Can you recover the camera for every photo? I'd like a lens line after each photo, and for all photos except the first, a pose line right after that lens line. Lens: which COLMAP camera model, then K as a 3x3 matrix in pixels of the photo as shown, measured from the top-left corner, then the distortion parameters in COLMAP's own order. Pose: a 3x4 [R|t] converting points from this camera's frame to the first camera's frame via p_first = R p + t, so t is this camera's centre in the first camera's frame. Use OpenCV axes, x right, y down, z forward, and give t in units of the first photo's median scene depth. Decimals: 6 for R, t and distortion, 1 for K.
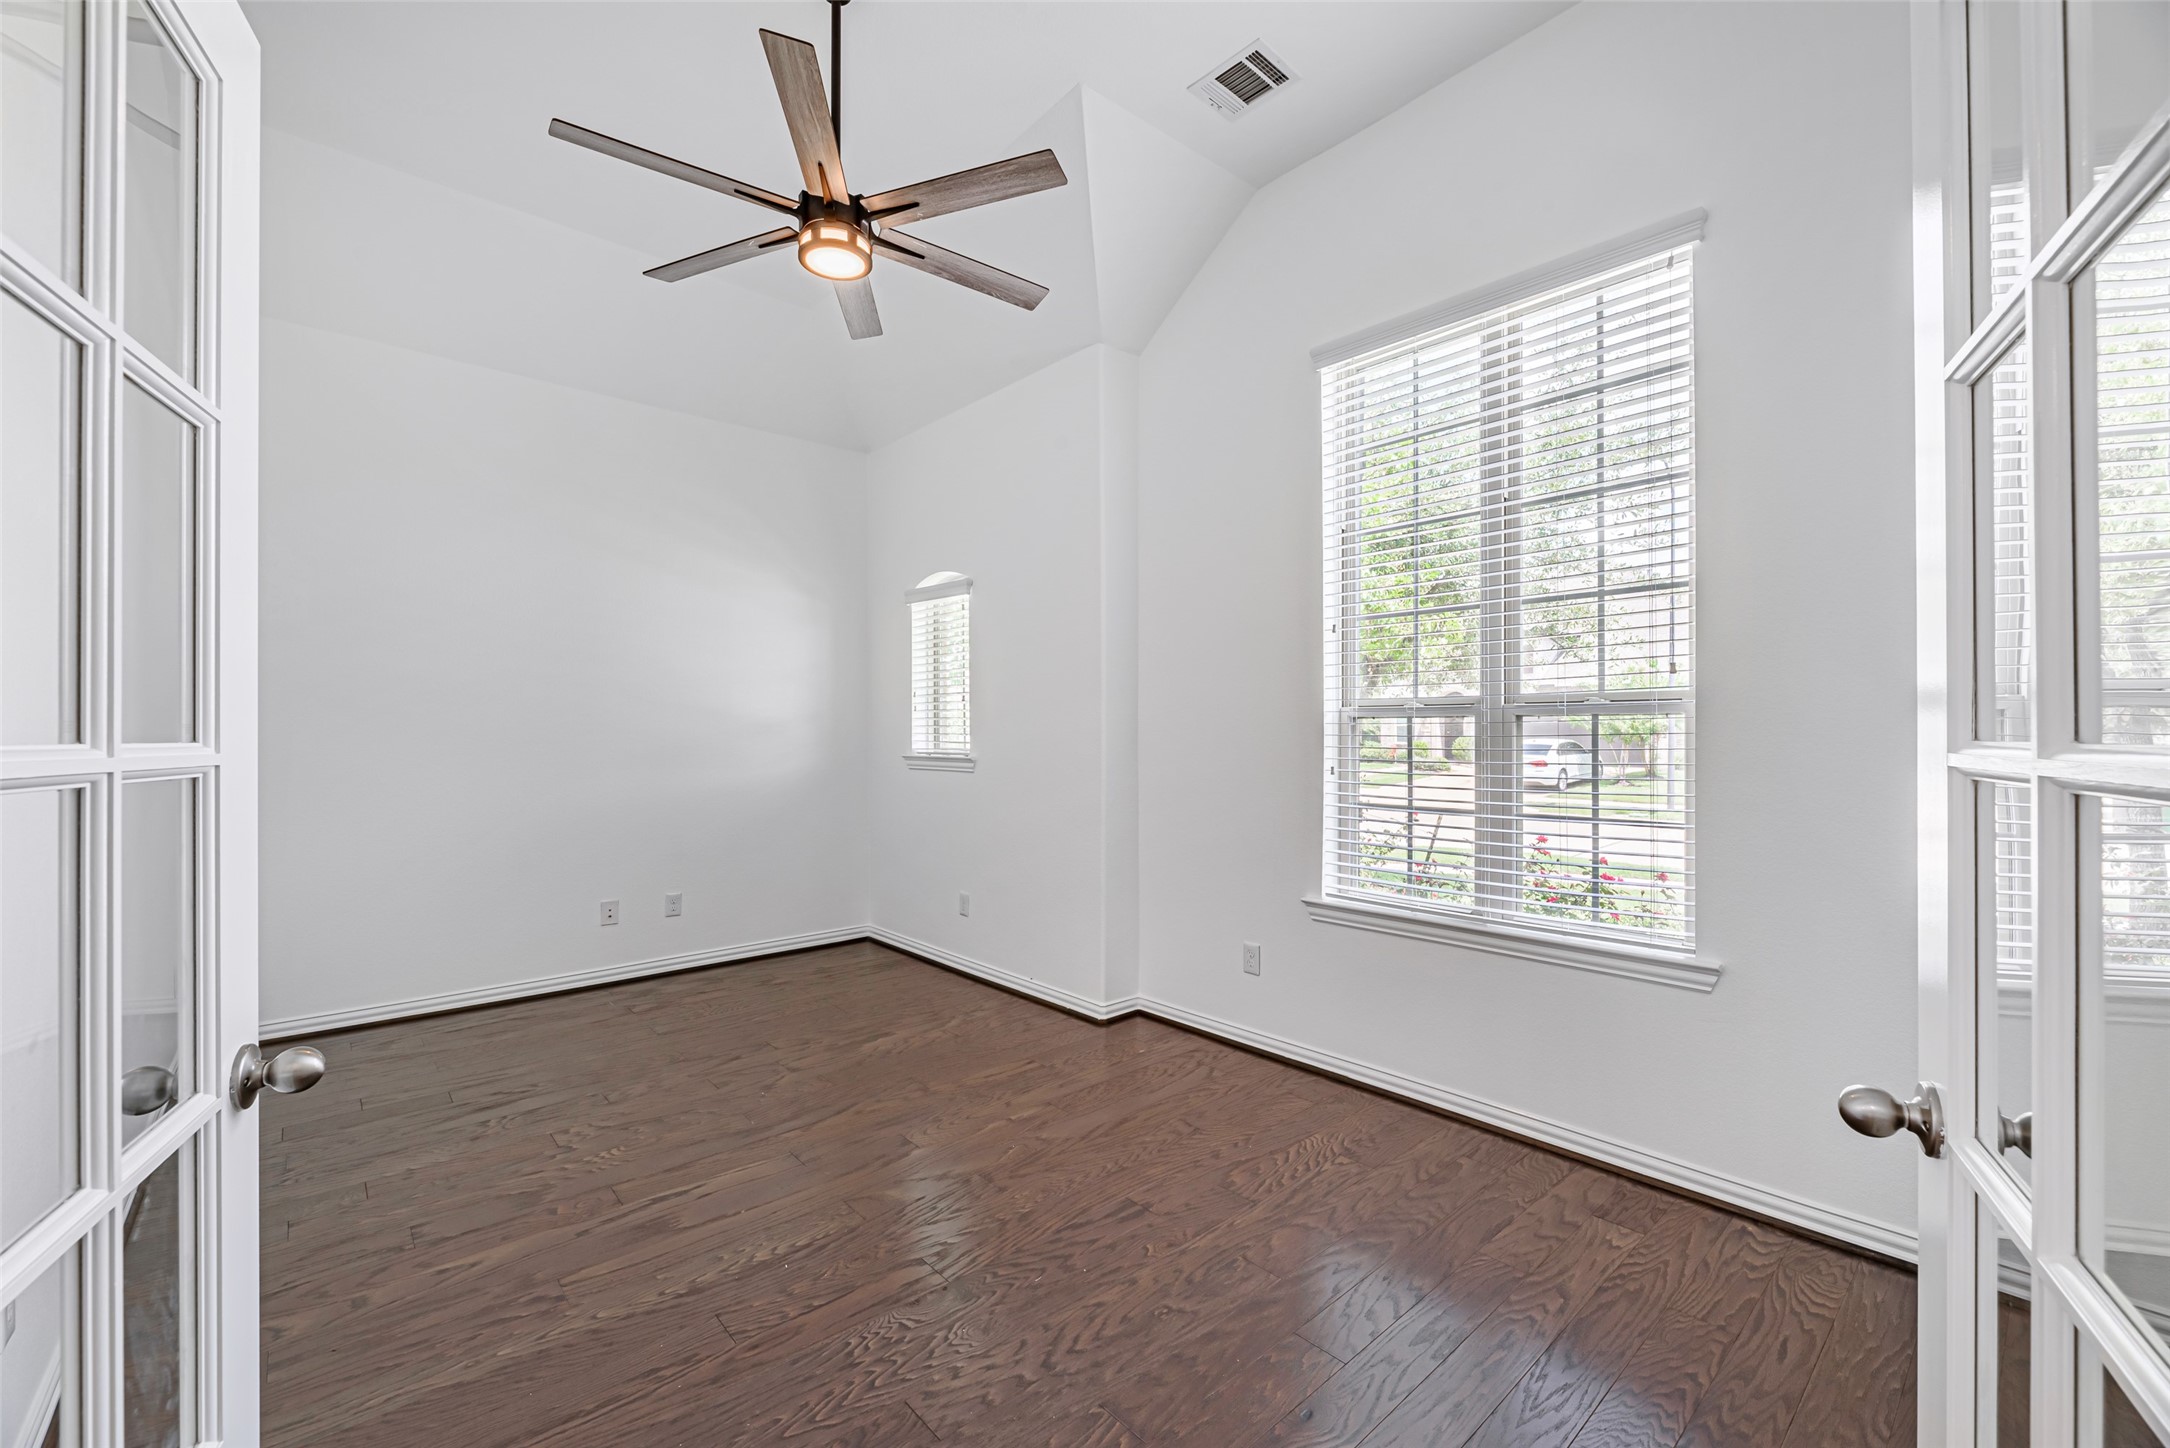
lens RADIAL K [[803.3, 0, 1085.0], [0, 803.3, 724.0], [0, 0, 1]] dist [-0.001585, -0.000060]
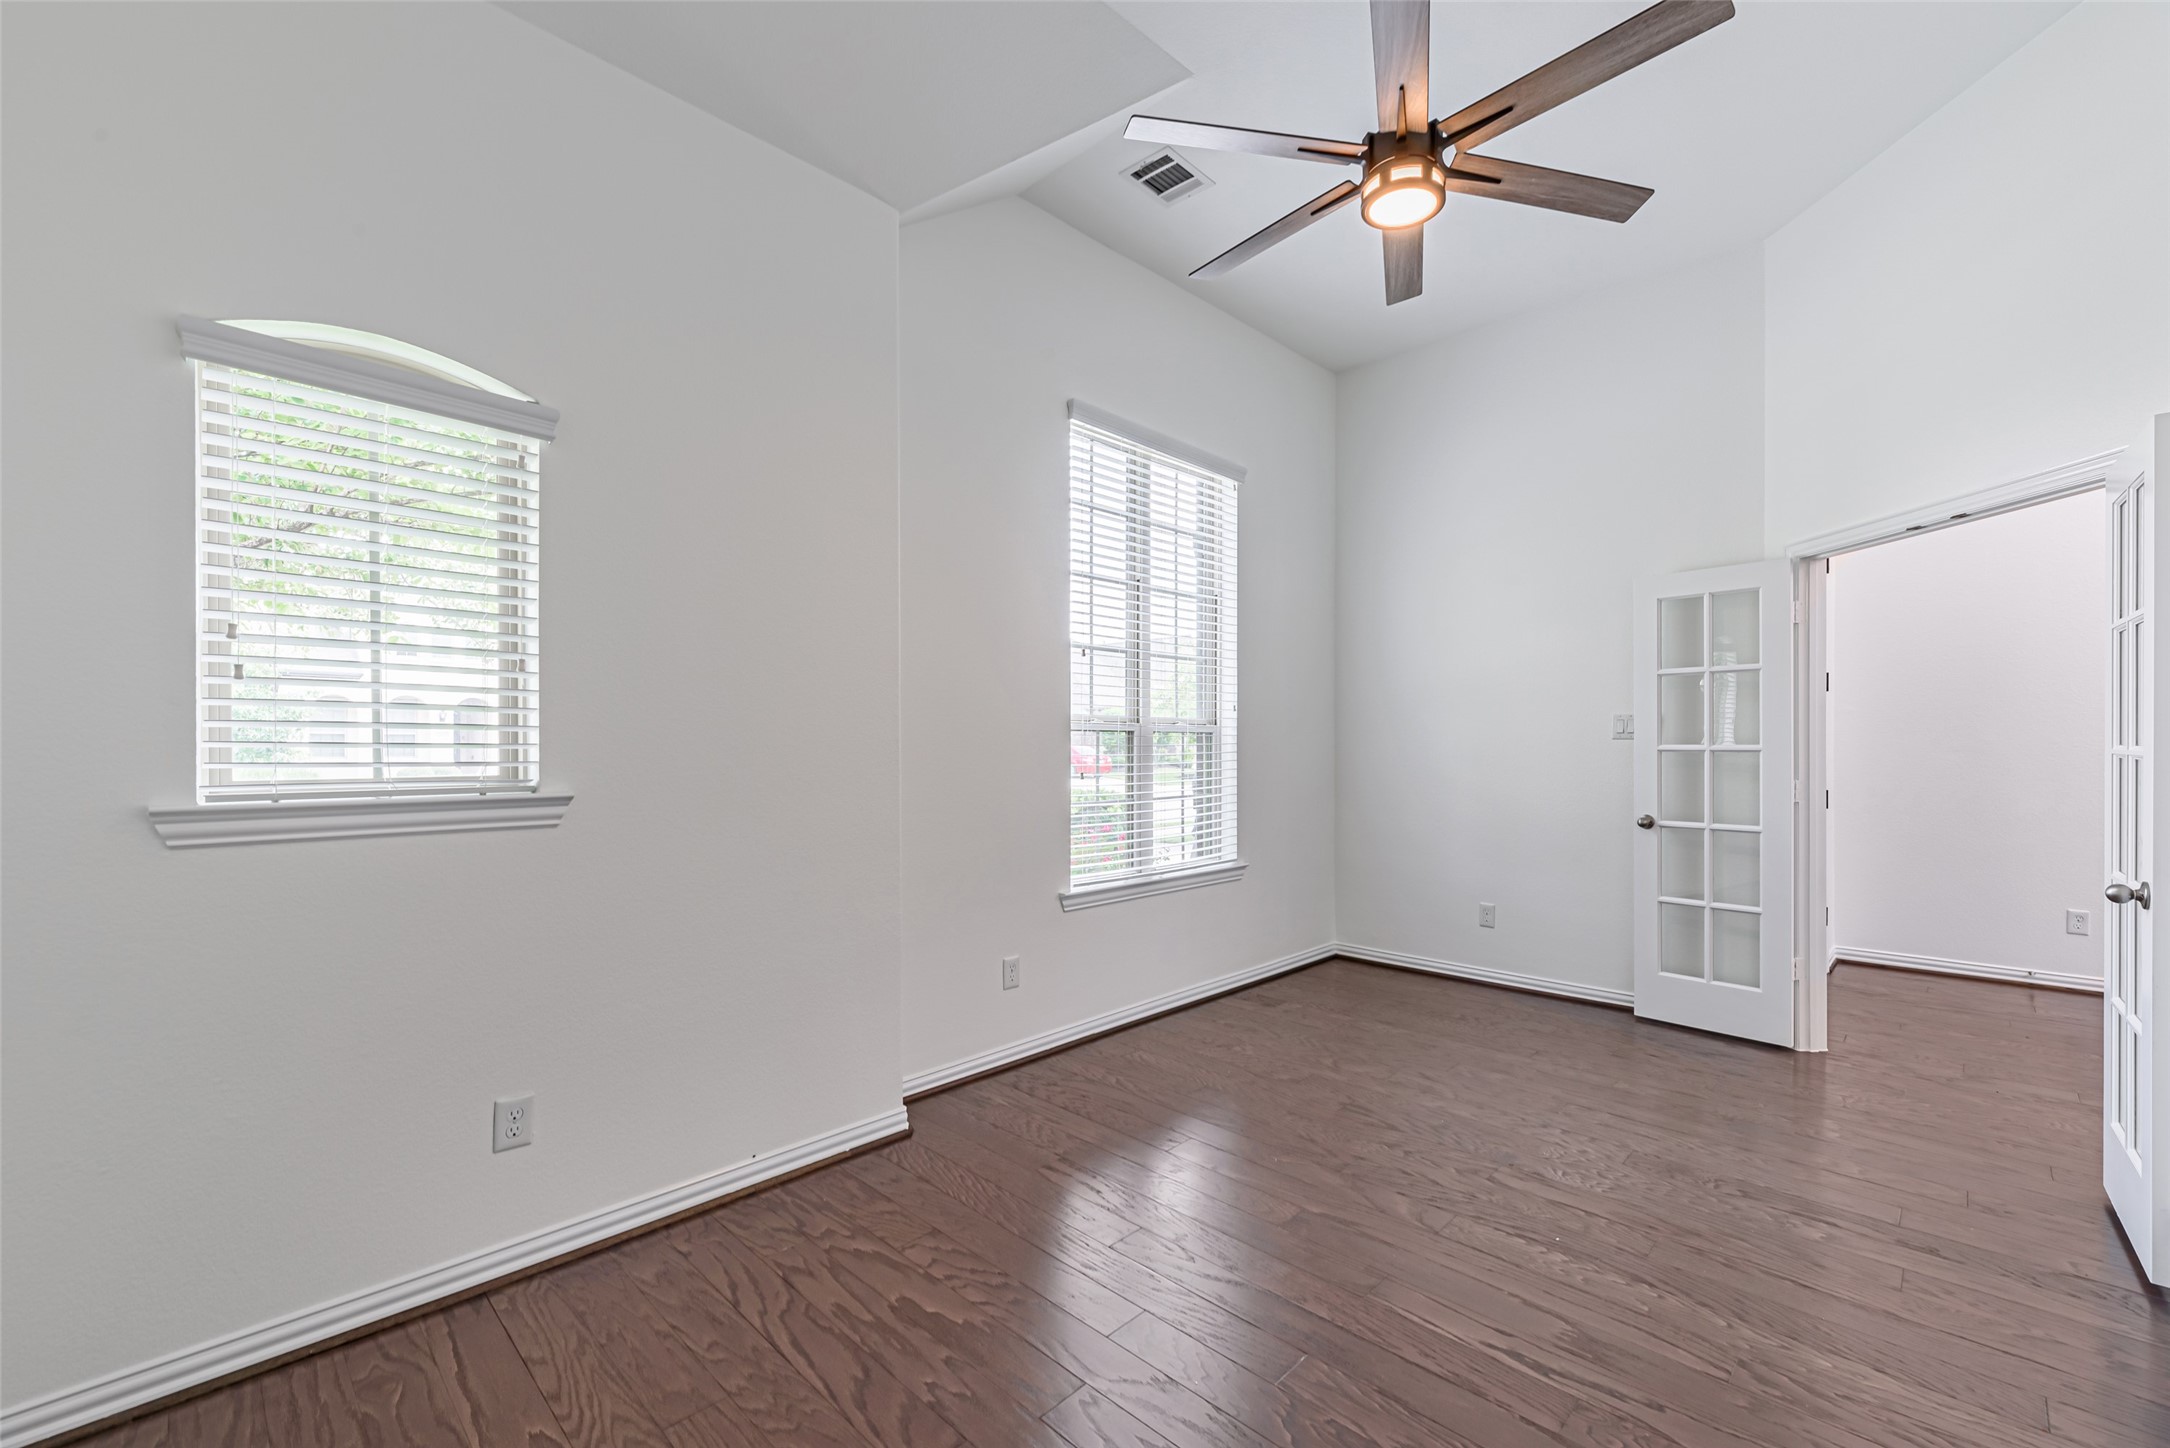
lens RADIAL K [[879.3, 0, 1072.7], [0, 879.3, 732.4], [0, 0, 1]] dist [0.000656, -0.000149]
pose [[-0.005936, 0.011573, 0.999915, -1.195571], [-0.013769, 0.999837, -0.011654, 0.013546], [-0.999888, -0.013837, -0.005776, 1.280340]]
